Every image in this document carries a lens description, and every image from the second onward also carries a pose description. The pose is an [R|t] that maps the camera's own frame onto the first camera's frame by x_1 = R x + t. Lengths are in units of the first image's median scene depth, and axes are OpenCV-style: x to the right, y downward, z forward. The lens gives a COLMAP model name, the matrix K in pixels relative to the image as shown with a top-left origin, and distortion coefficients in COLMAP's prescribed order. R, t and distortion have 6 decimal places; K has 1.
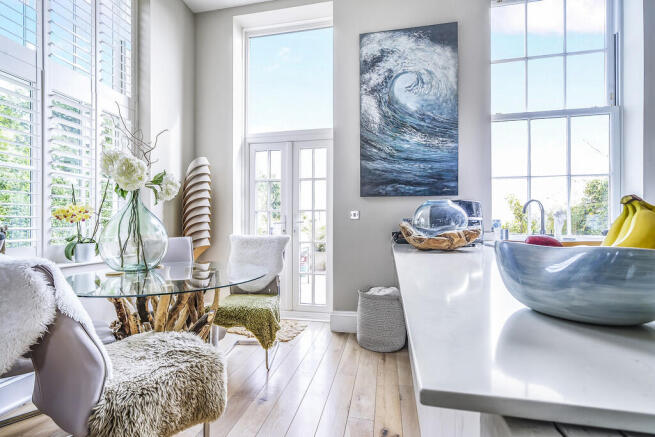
lens RADIAL K [[296.4, 0, 327.2], [0, 296.4, 221.5], [0, 0, 1]] dist [0.006887, -0.000049]
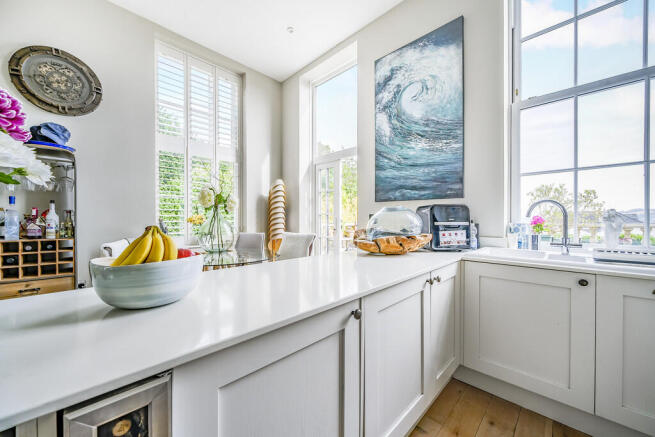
lens RADIAL K [[246.0, 0, 323.3], [0, 246.0, 220.7], [0, 0, 1]] dist [-0.002208, -0.000315]
pose [[0.835068, 0.004410, -0.550129, 0.479024], [0.004919, 0.999868, 0.015481, -0.027060], [0.550125, -0.015634, 0.834936, 0.085264]]
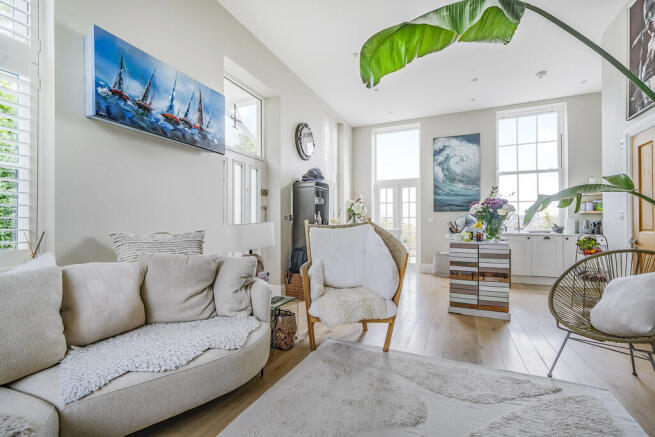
lens RADIAL K [[296.4, 0, 326.4], [0, 296.4, 221.0], [0, 0, 1]] dist [0.006887, -0.000049]
pose [[0.977376, -0.003732, -0.211477, -0.206788], [0.003547, 0.999993, -0.001253, -0.014206], [0.211480, 0.000475, 0.977382, -1.356230]]
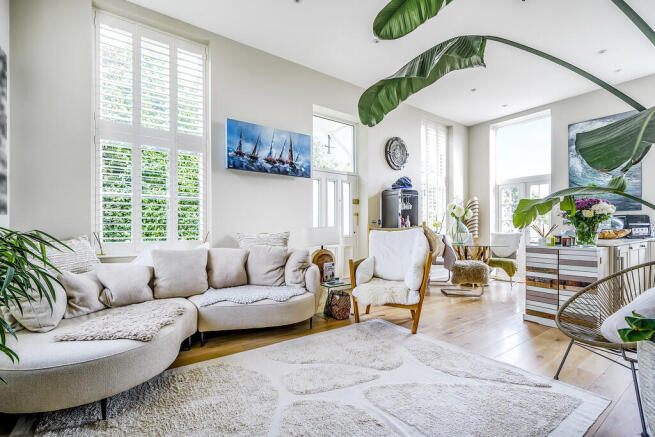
lens RADIAL K [[296.4, 0, 321.0], [0, 296.4, 227.9], [0, 0, 1]] dist [0.006887, -0.000049]
pose [[0.739788, -0.002227, -0.672836, 0.223383], [0.009004, 0.999938, 0.006591, -0.013996], [0.672780, -0.010934, 0.739762, -1.451674]]
